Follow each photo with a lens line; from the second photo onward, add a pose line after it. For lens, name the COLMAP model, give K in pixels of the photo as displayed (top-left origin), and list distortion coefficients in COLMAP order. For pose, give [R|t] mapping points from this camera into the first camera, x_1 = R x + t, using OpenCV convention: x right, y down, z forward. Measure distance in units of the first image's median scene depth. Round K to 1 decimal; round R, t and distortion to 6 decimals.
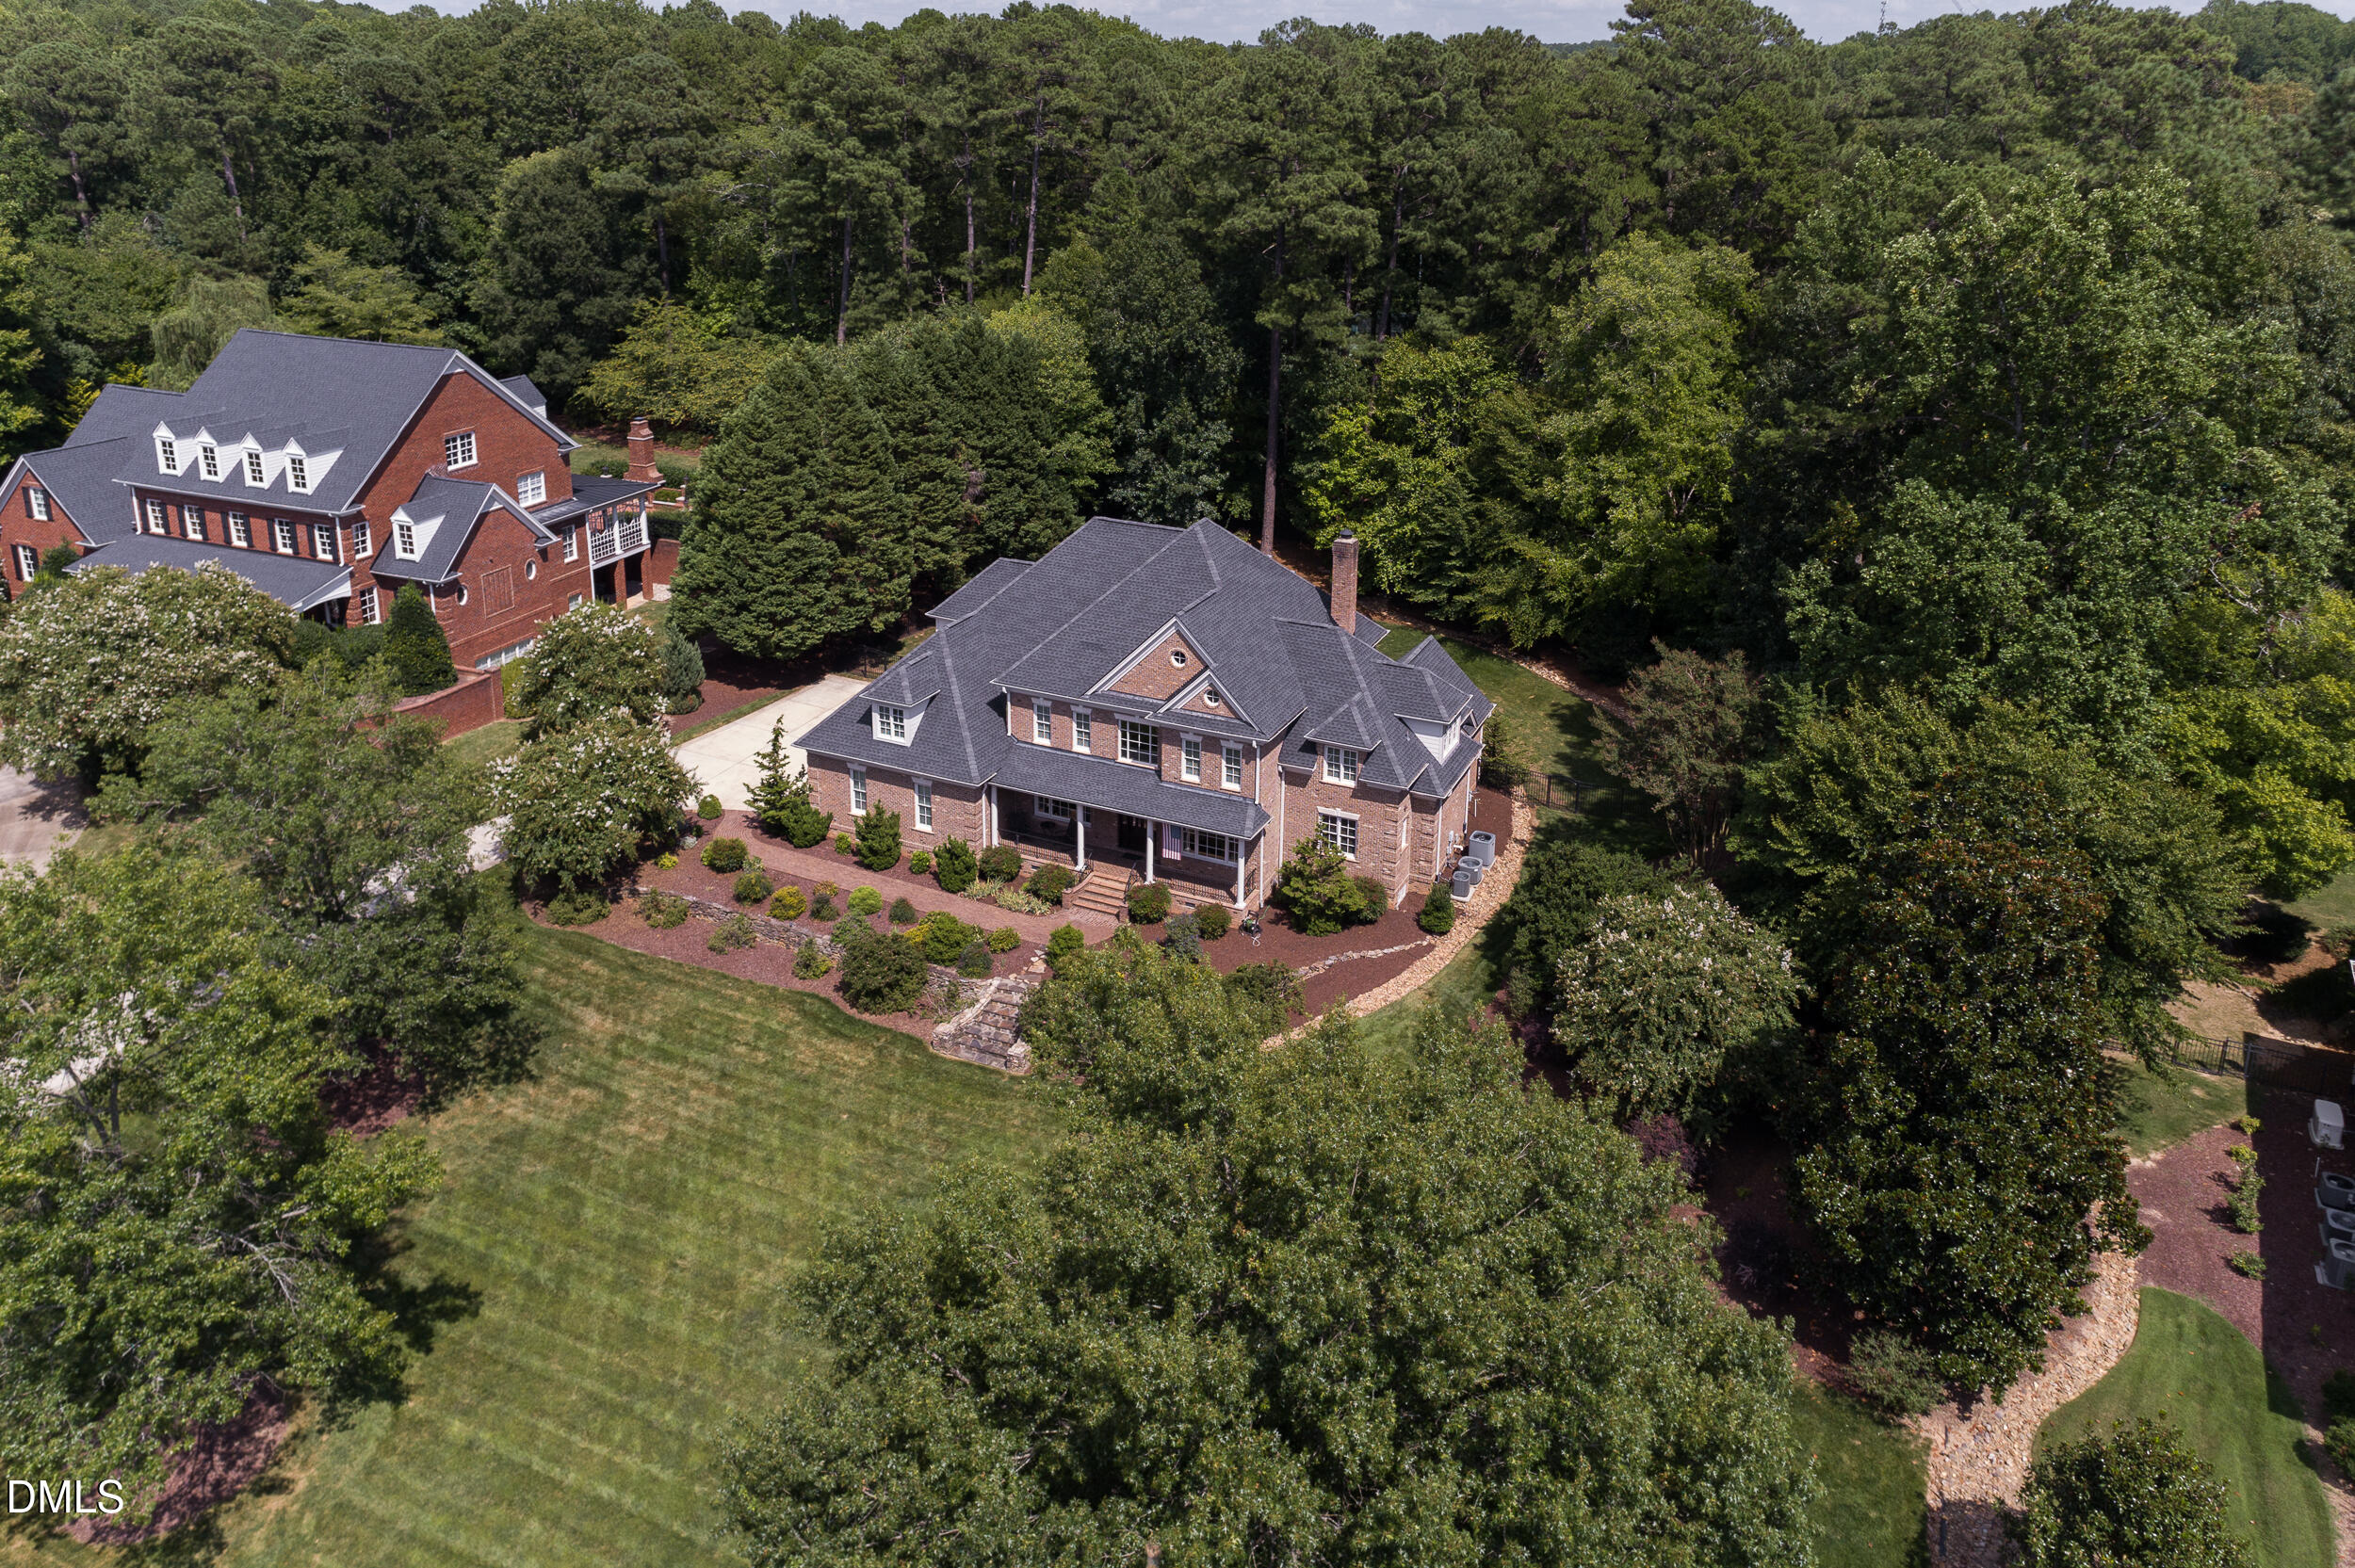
lens RADIAL K [[1524.7, 0, 1172.5], [0, 1524.7, 775.3], [0, 0, 1]] dist [0.029239, 0.002862]
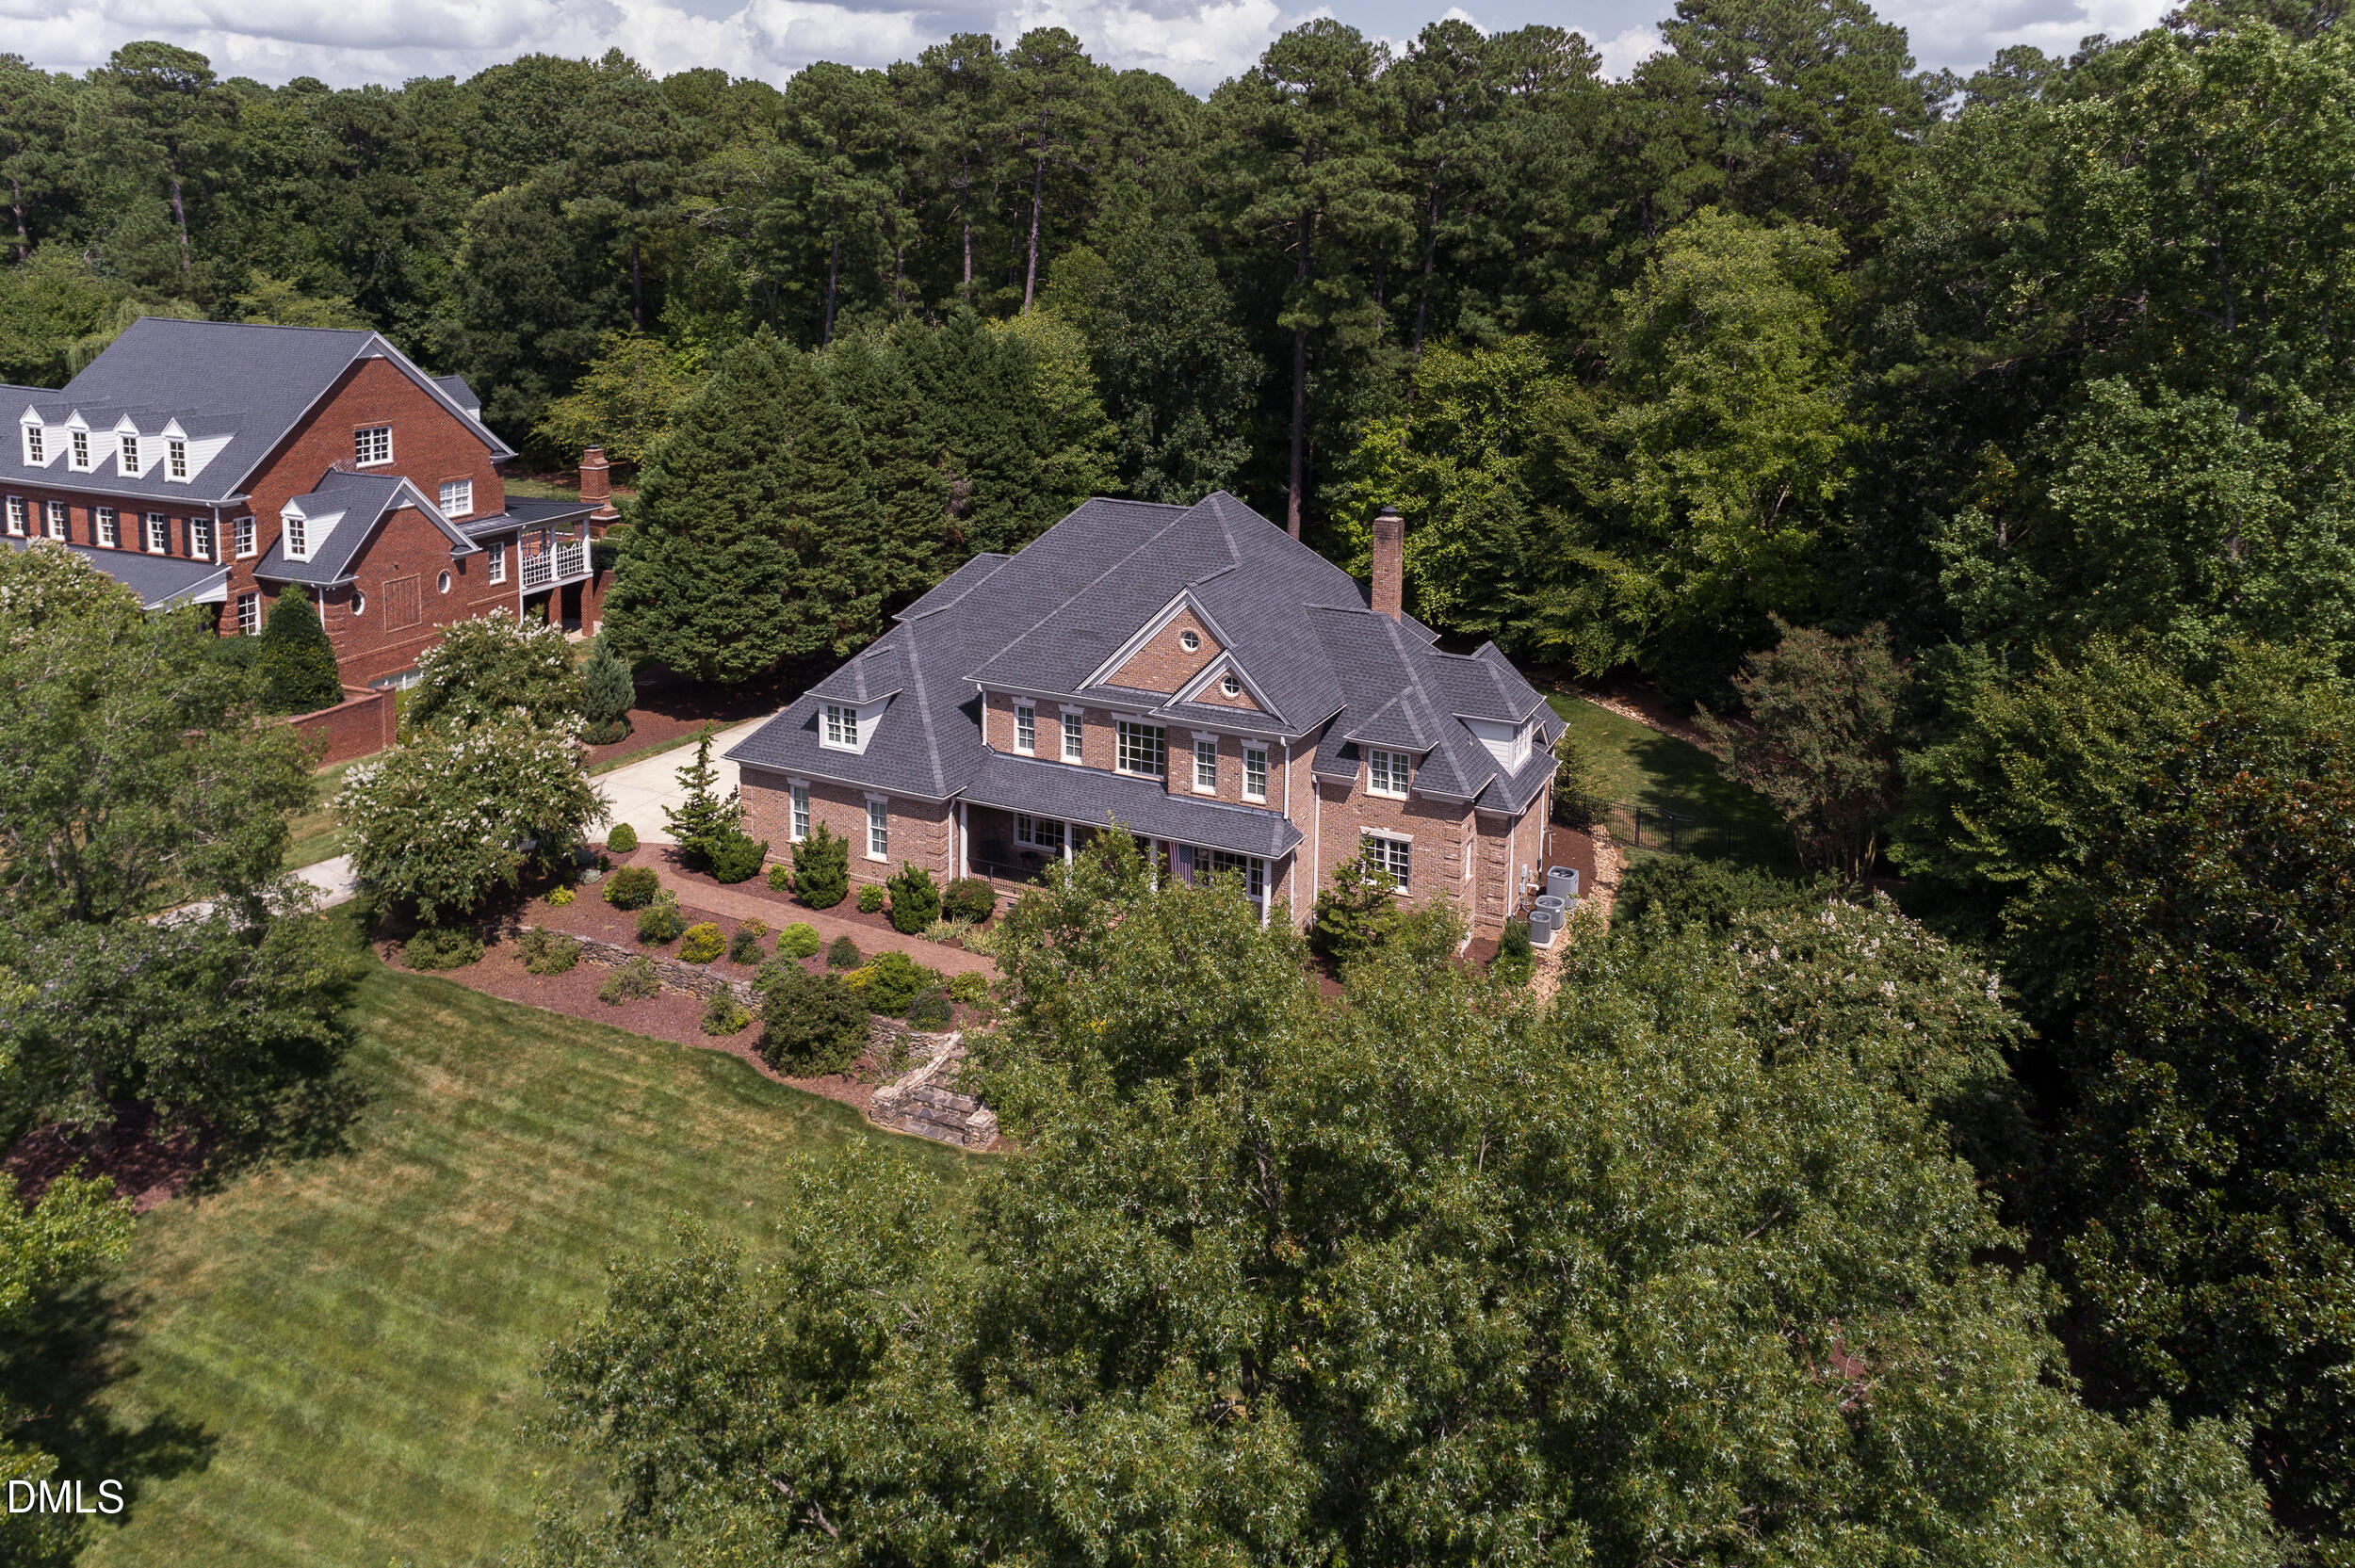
lens RADIAL K [[1606.9, 0, 1169.0], [0, 1606.9, 672.8], [0, 0, 1]] dist [0.025706, 0.005048]
pose [[0.999940, 0.004009, -0.010202, 0.001657], [-0.005503, 0.988529, -0.150931, 0.068935], [0.009480, 0.150978, 0.988492, 0.140900]]
